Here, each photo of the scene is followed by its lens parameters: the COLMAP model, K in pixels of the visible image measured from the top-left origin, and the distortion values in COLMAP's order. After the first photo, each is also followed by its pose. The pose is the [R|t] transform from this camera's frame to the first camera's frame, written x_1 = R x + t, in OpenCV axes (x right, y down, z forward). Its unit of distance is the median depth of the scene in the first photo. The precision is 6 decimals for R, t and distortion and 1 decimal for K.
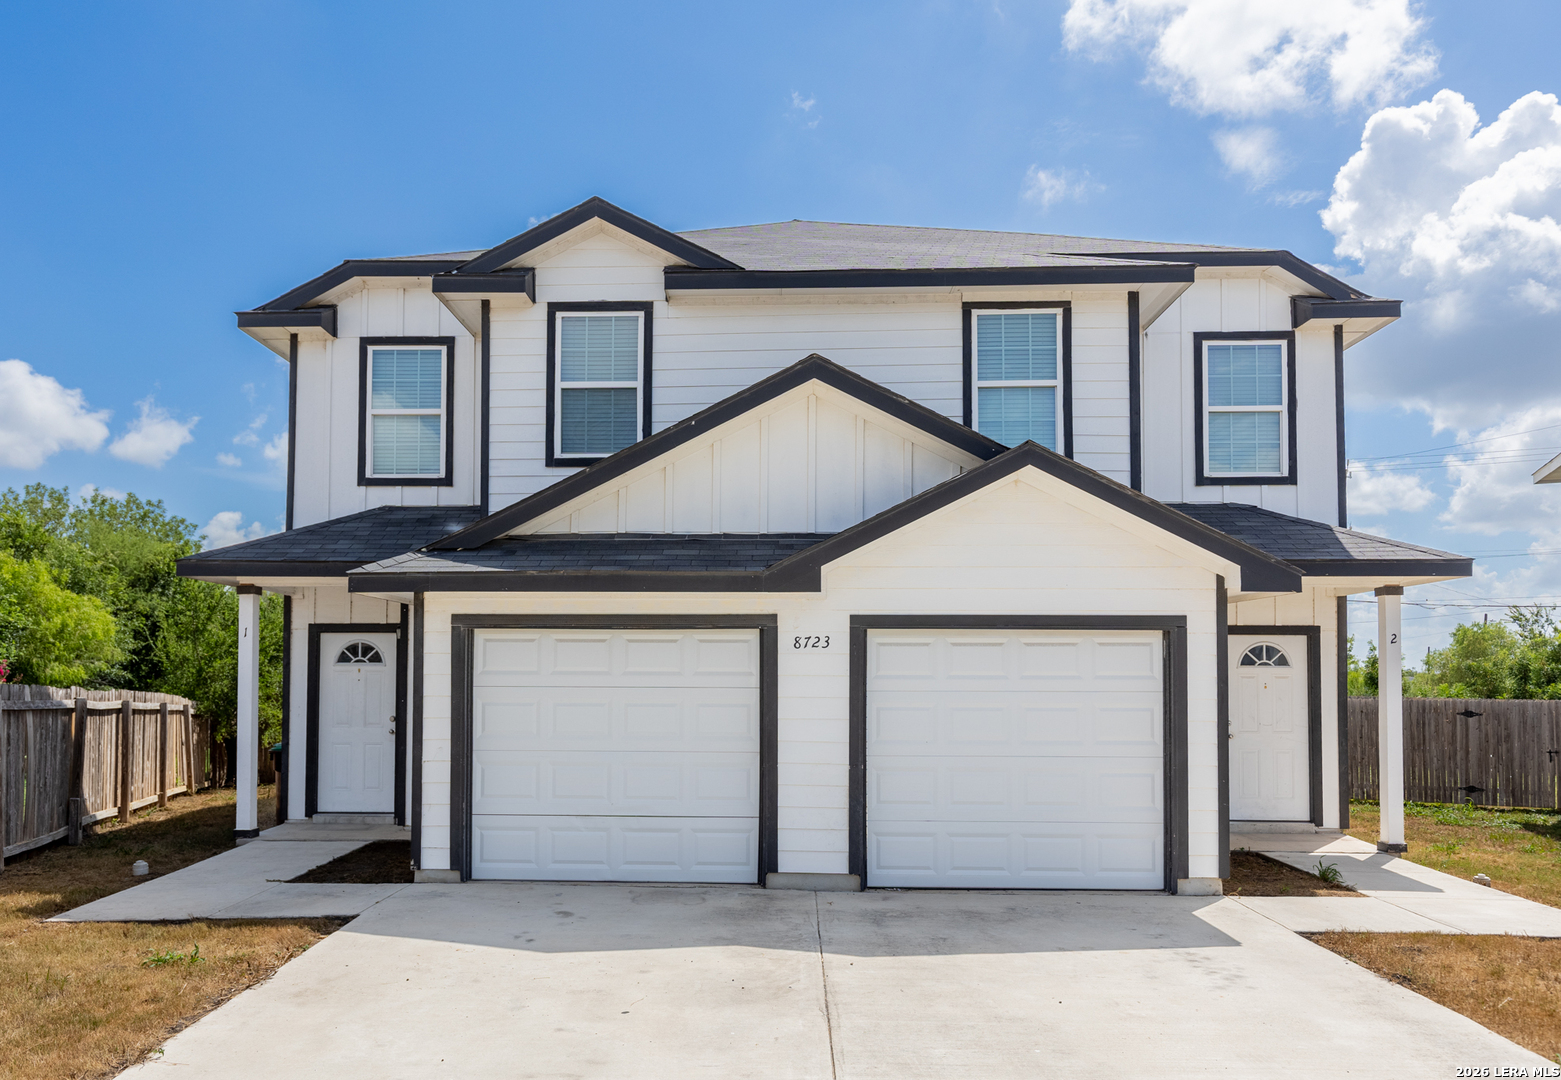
lens RADIAL K [[1120.5, 0, 735.0], [0, 1120.5, 644.4], [0, 0, 1]] dist [0.002870, -0.000400]
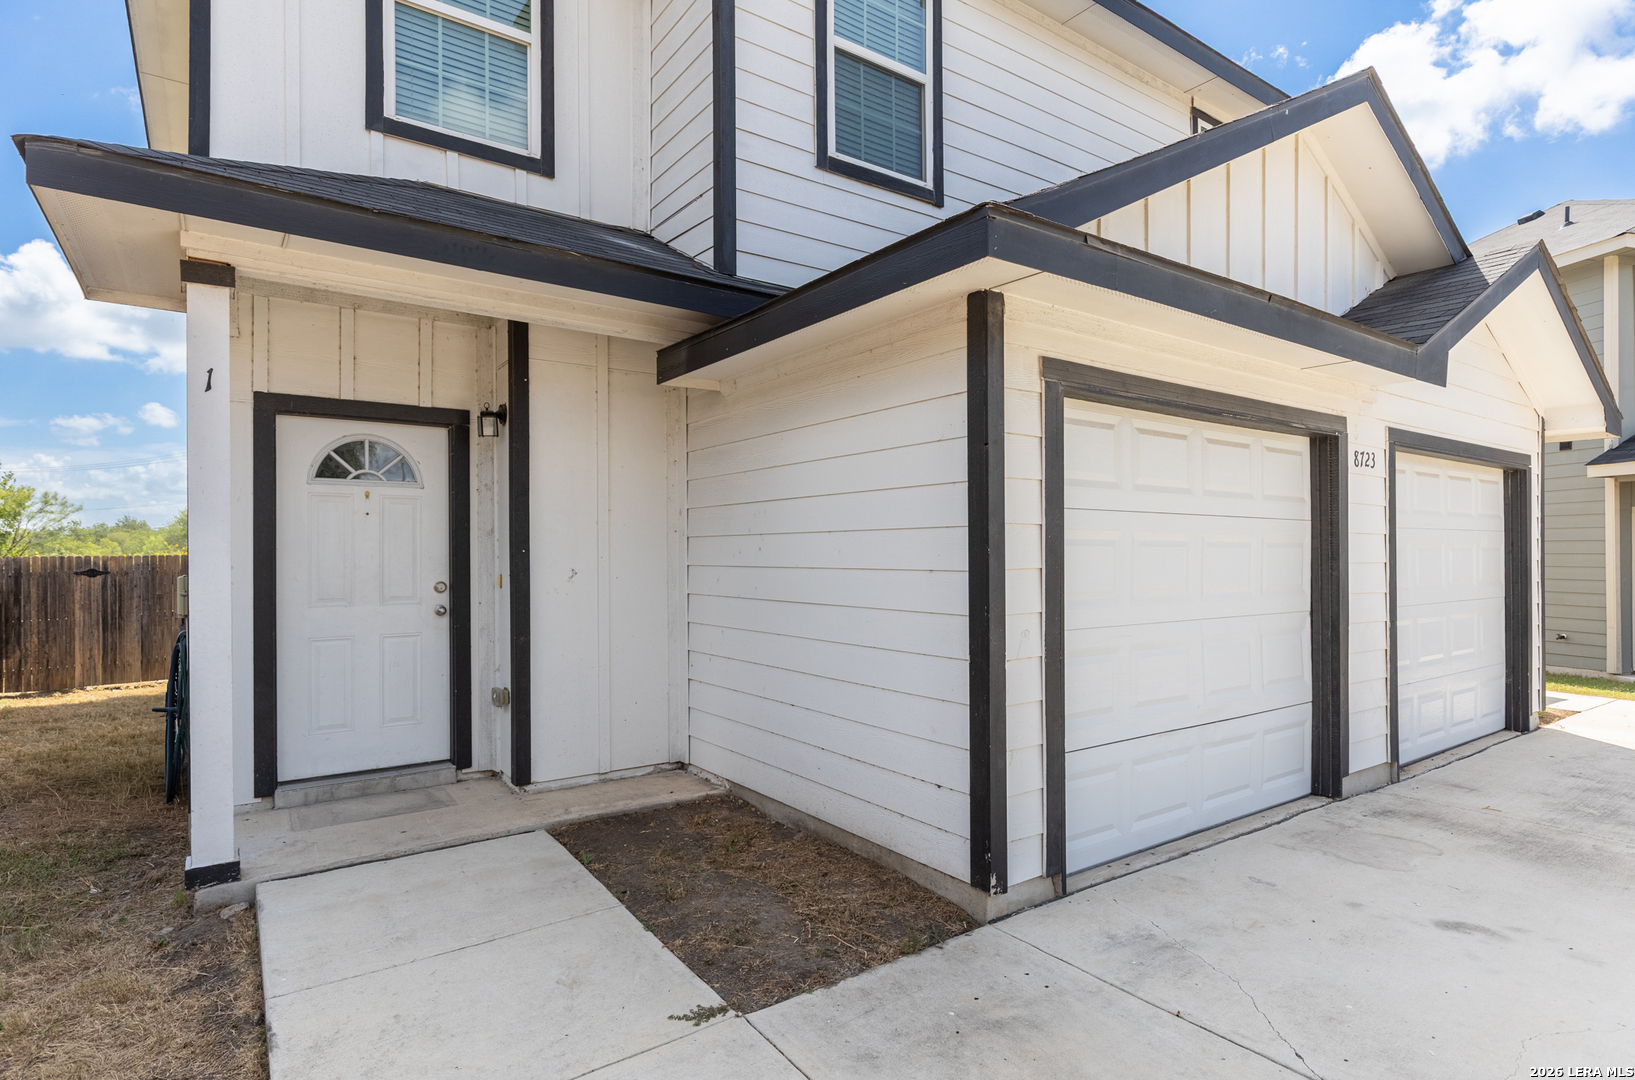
lens RADIAL K [[856.1, 0, 813.5], [0, 856.1, 554.2], [0, 0, 1]] dist [0.001501, -0.000886]
pose [[0.789034, -0.004738, 0.614331, -0.466725], [-0.014504, 0.999548, 0.026337, 0.041873], [-0.614178, -0.029691, 0.788608, 0.635628]]
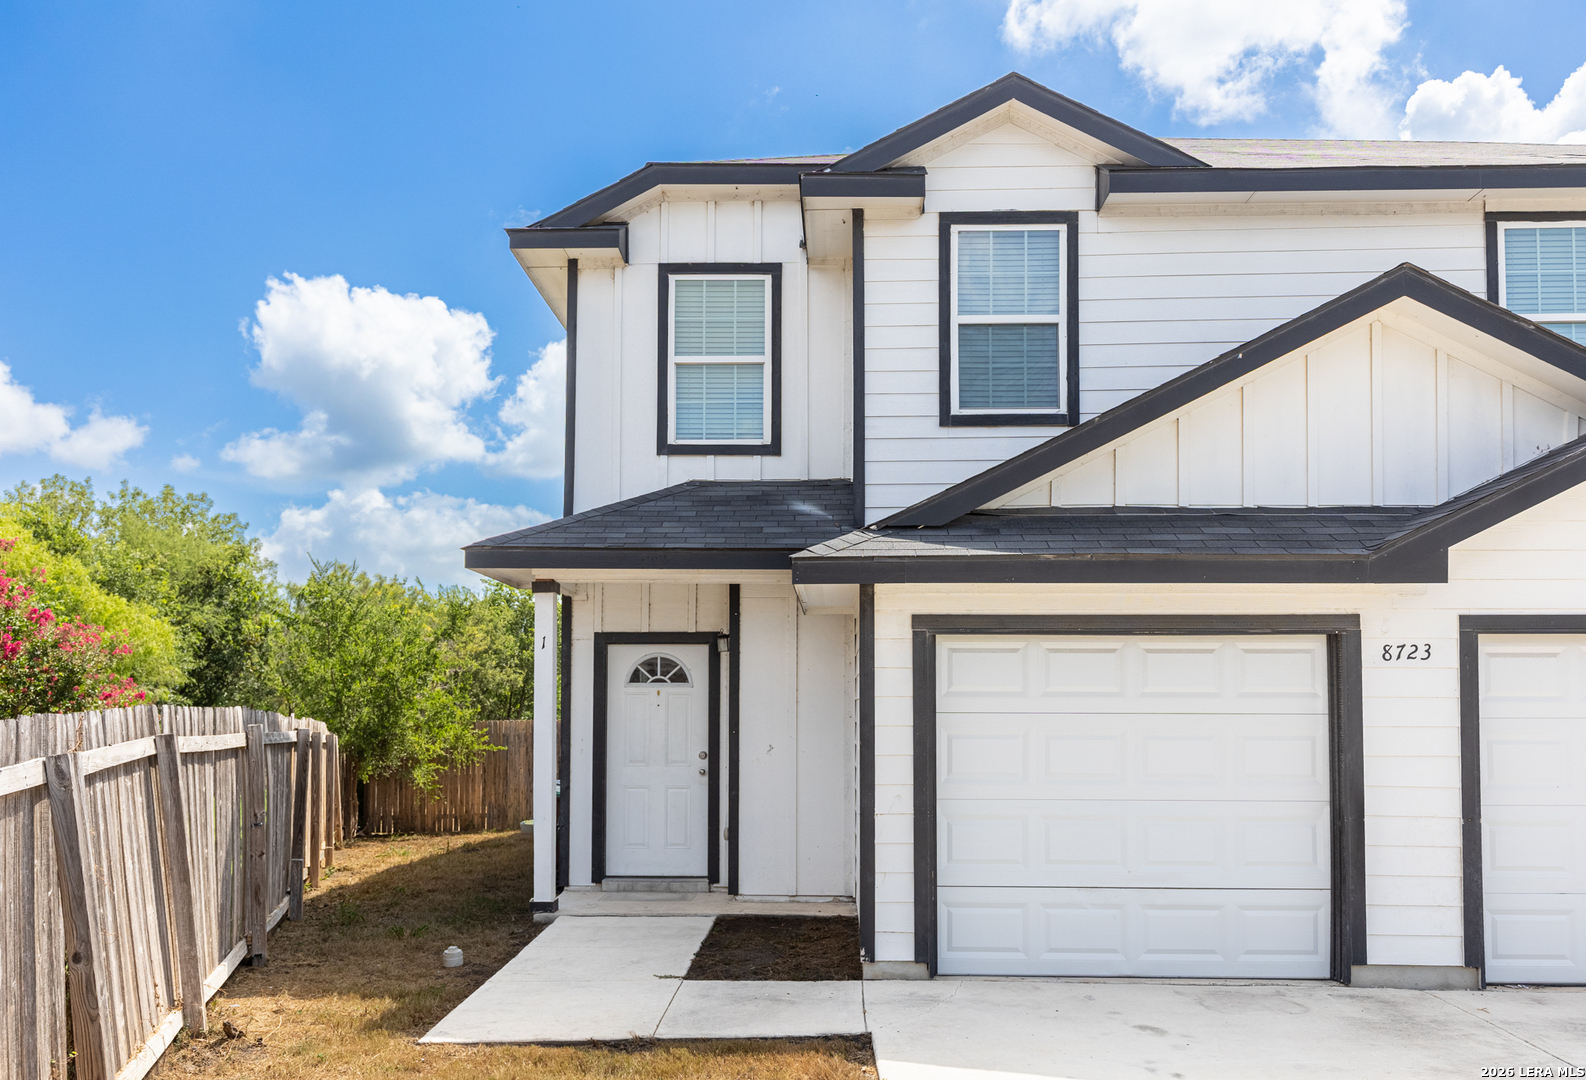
lens RADIAL K [[1267.1, 0, 795.1], [0, 1267.1, 657.7], [0, 0, 1]] dist [0.007416, -0.008962]
pose [[0.999932, -0.000887, 0.011656, -0.282491], [0.000966, 0.999976, -0.006789, 0.005710], [-0.011649, 0.006800, 0.999909, 0.137992]]
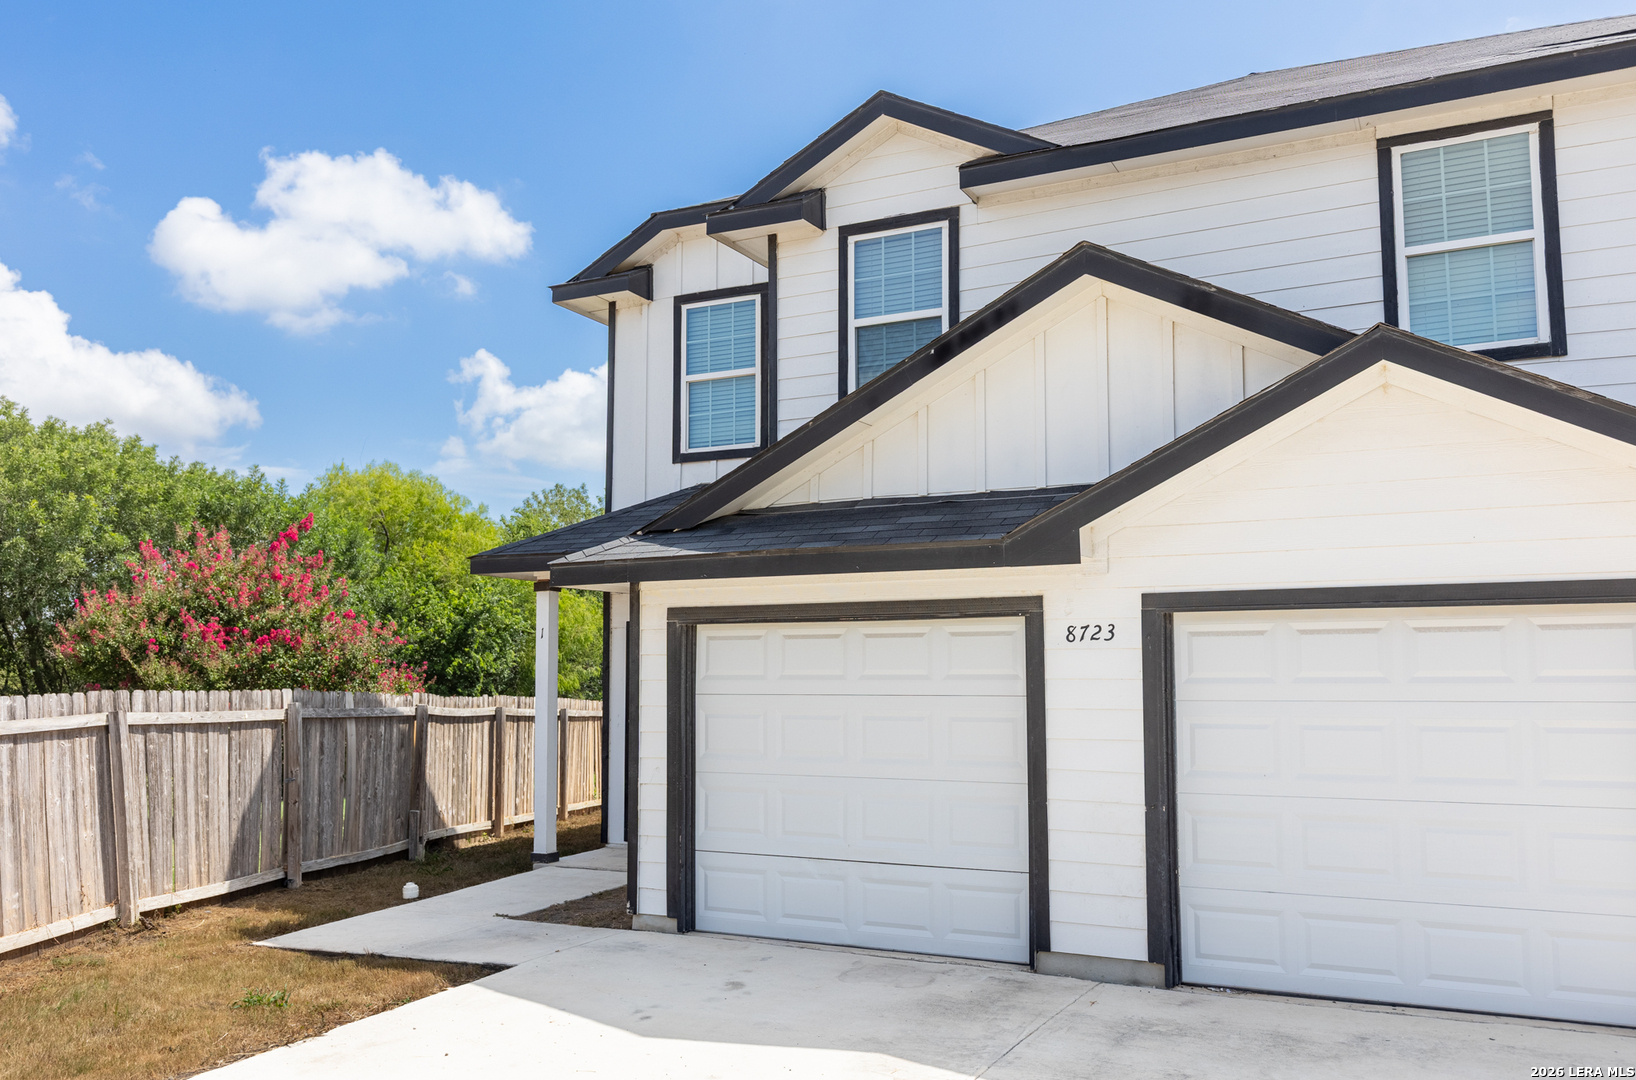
lens RADIAL K [[1320.8, 0, 823.5], [0, 1320.8, 563.8], [0, 0, 1]] dist [0.000228, 0.004310]
pose [[0.911804, -0.041347, -0.408538, 0.215143], [0.019248, 0.998128, -0.058060, -0.000324], [0.410173, 0.045076, 0.910893, 0.121100]]
